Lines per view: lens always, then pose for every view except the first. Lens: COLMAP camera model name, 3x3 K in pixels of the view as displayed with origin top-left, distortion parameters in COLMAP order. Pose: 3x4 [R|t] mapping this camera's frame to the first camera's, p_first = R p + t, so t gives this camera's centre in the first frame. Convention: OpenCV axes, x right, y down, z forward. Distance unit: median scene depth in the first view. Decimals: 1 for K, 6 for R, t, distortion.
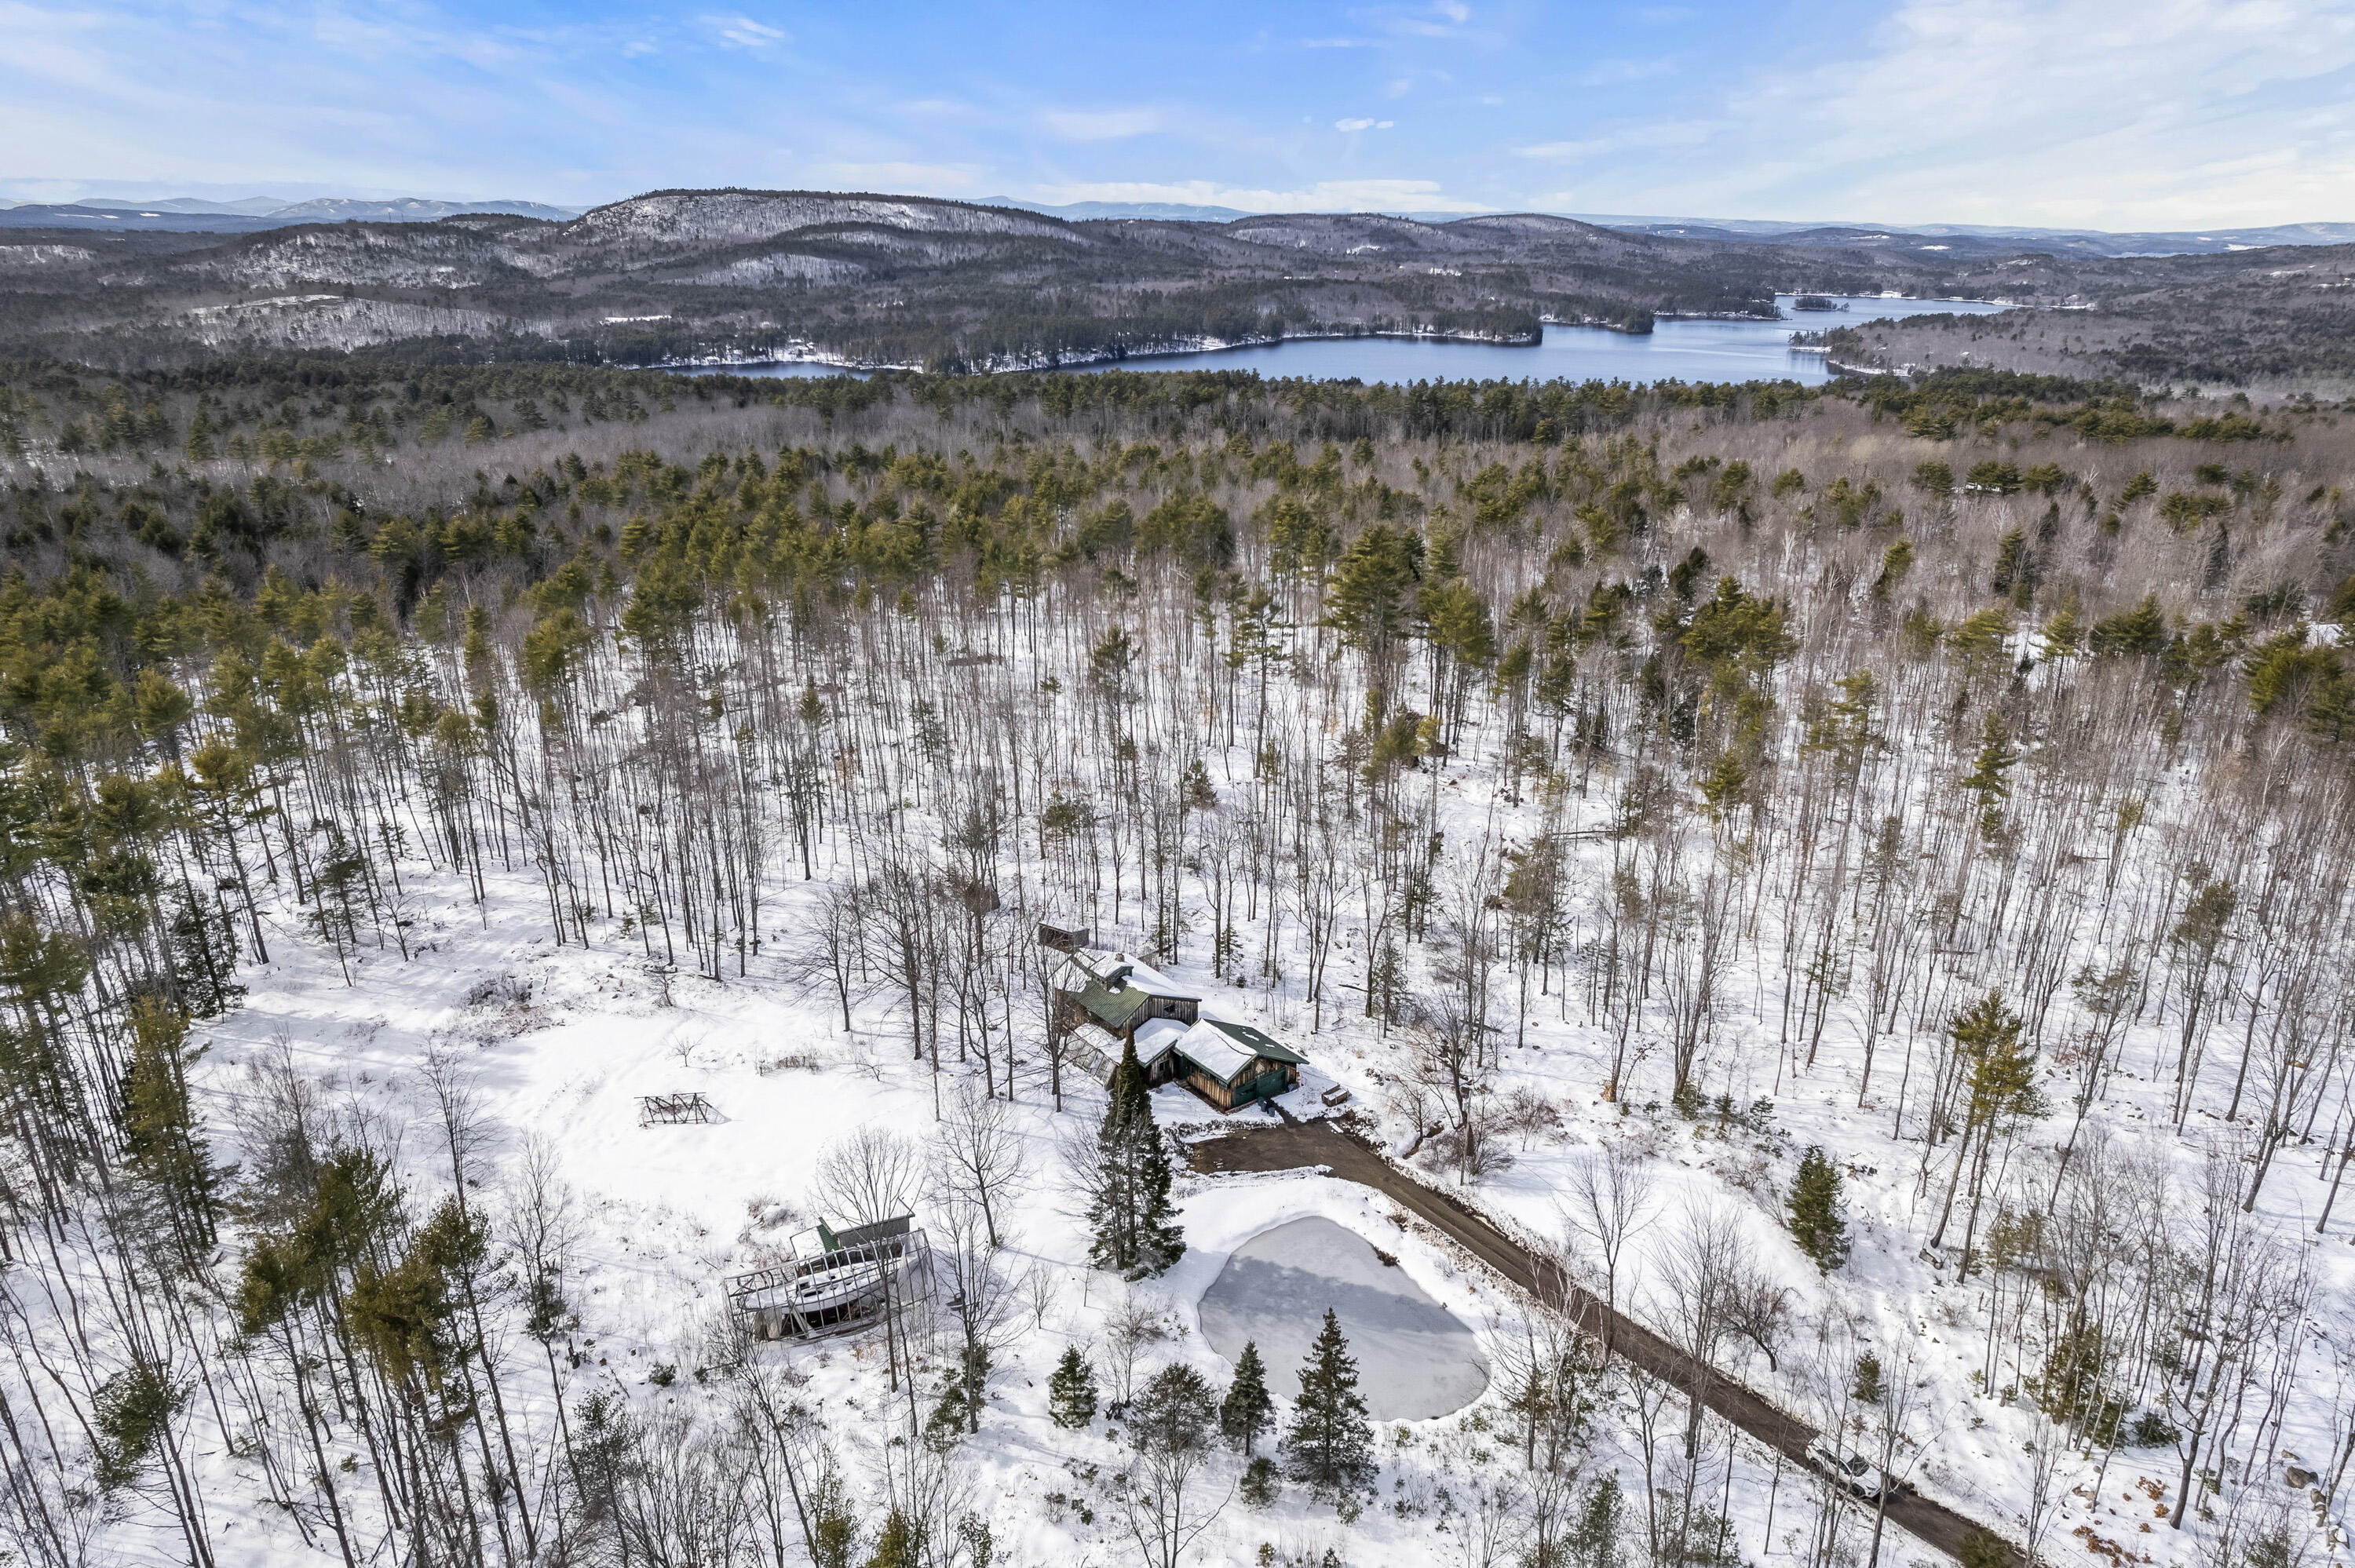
lens RADIAL K [[1491.5, 0, 1187.2], [0, 1491.5, 778.1], [0, 0, 1]] dist [-0.036305, 0.010847]
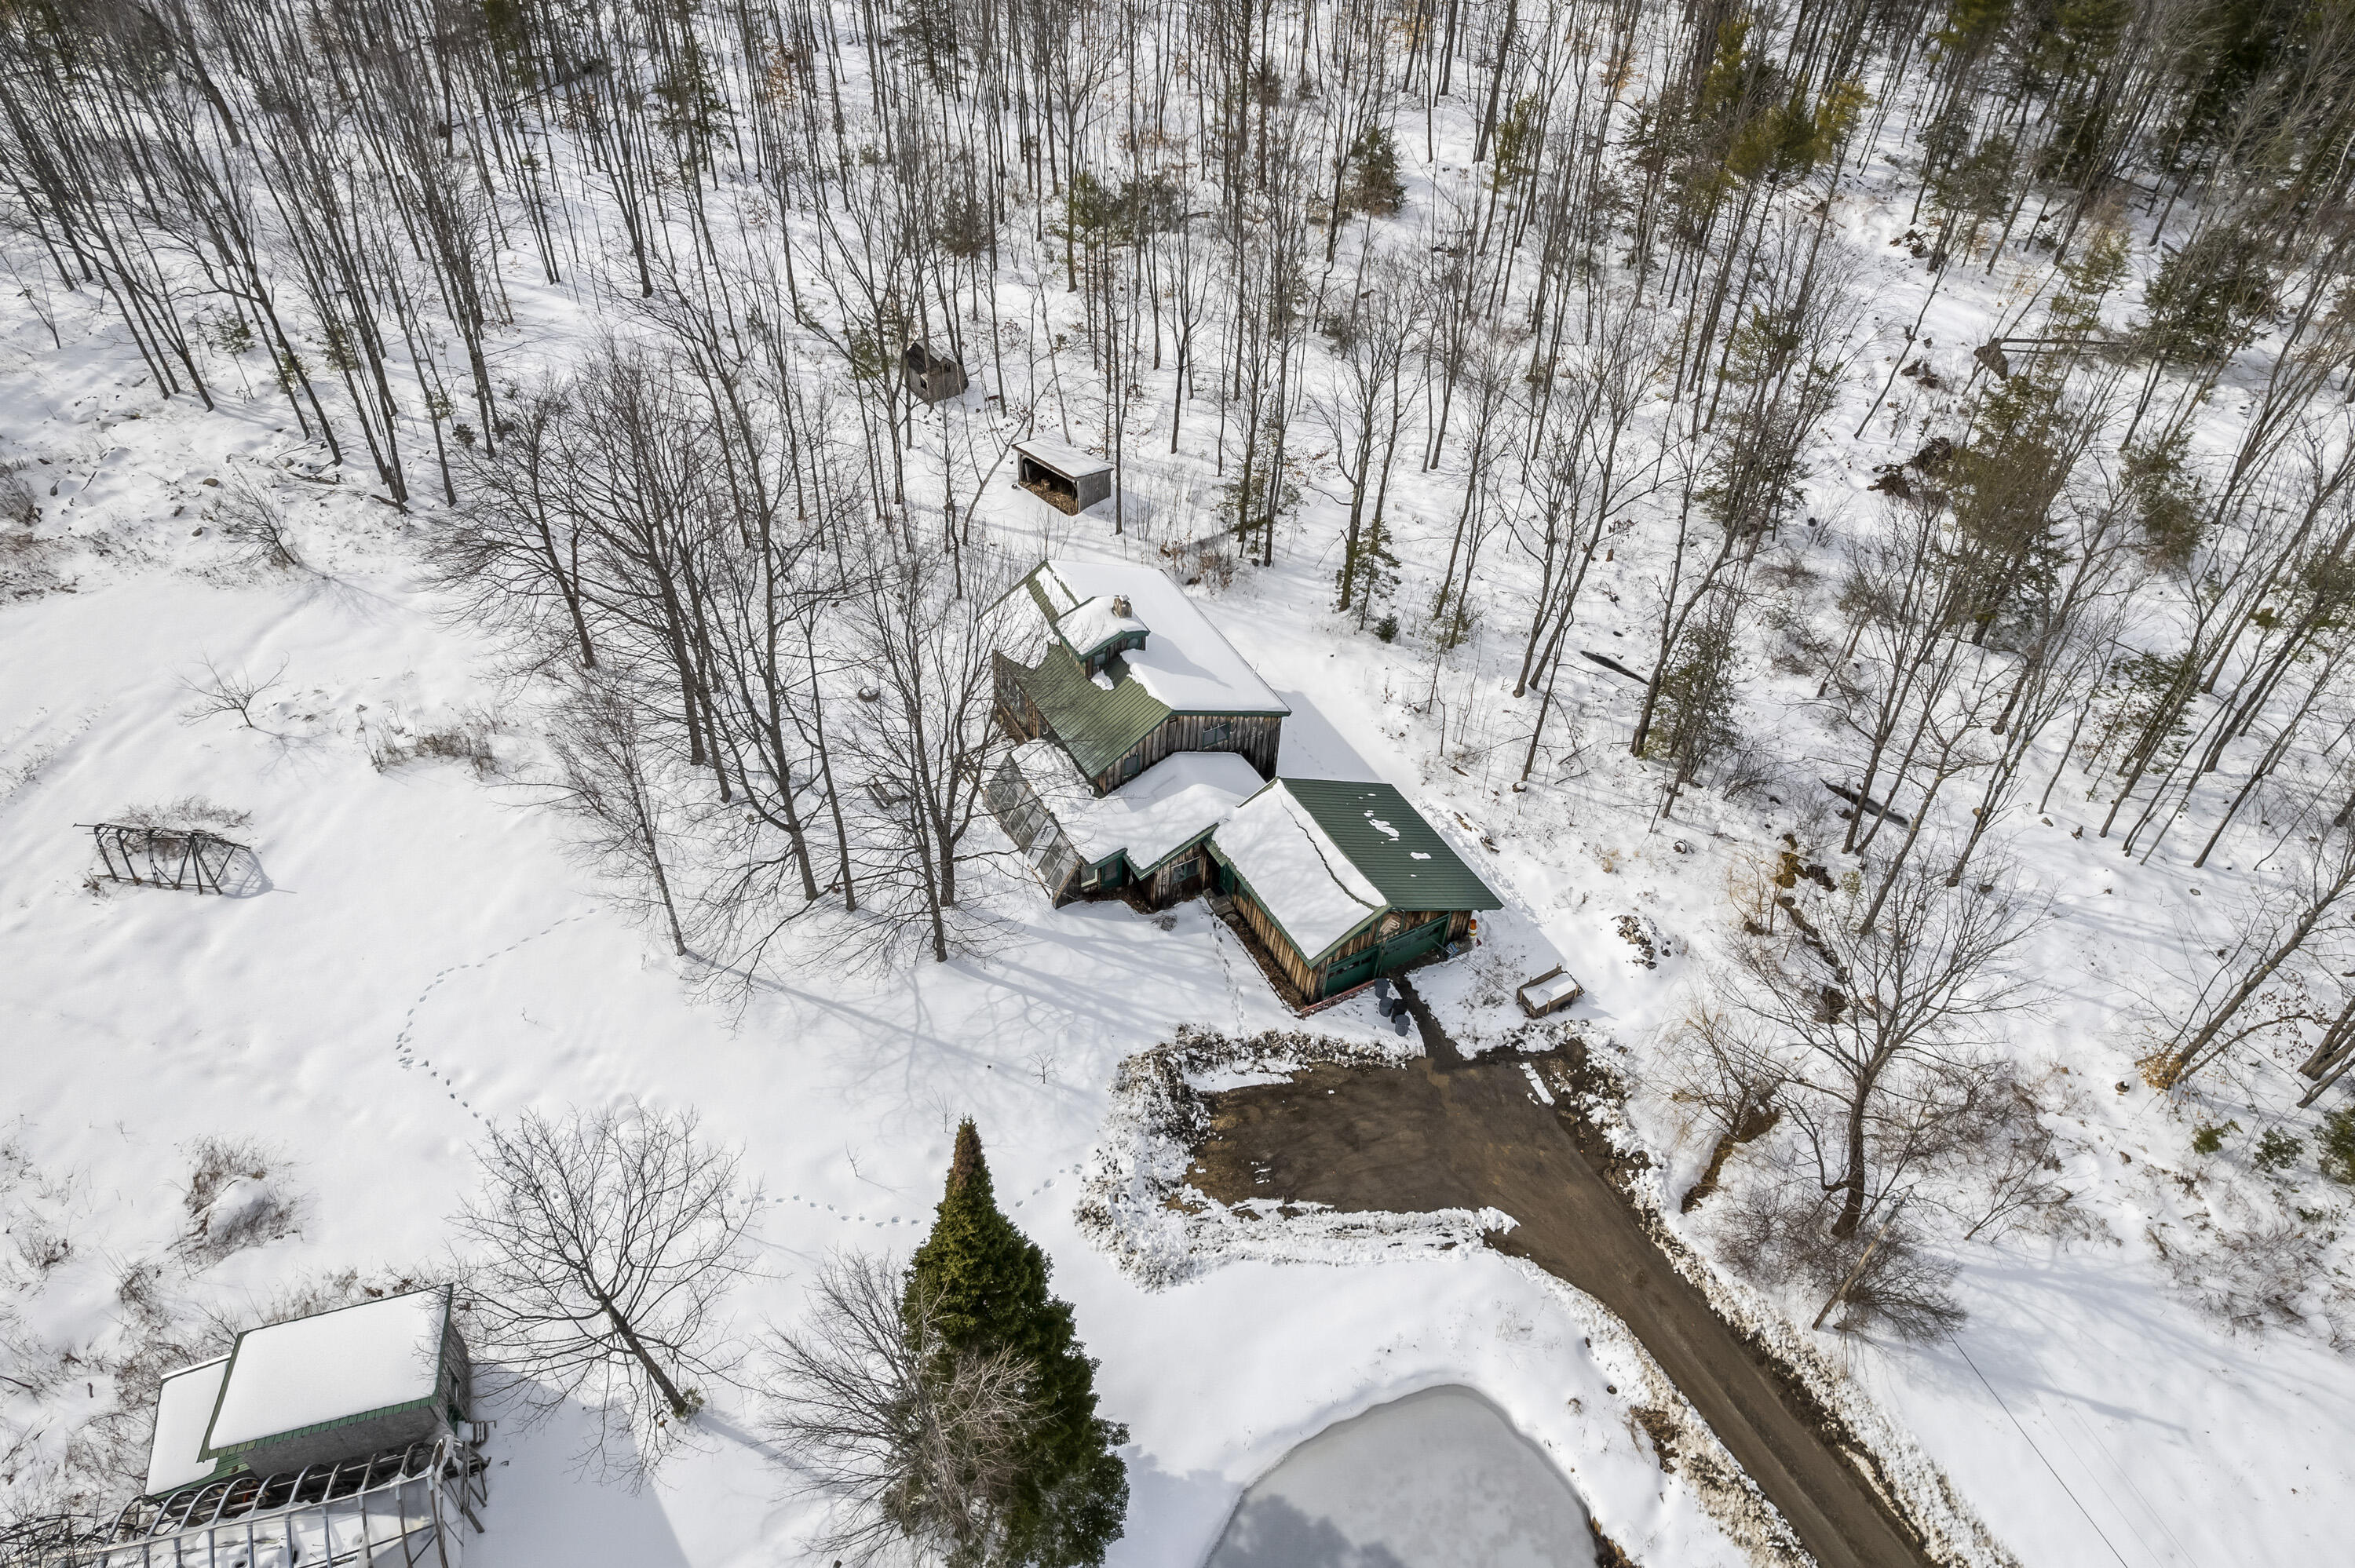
lens RADIAL K [[1554.1, 0, 1173.9], [0, 1554.1, 803.2], [0, 0, 1]] dist [-0.042167, 0.004249]
pose [[0.988222, 0.130516, -0.079889, 0.016750], [-0.085219, 0.903004, 0.421095, -0.027780], [0.127100, -0.409328, 0.903491, 0.576775]]
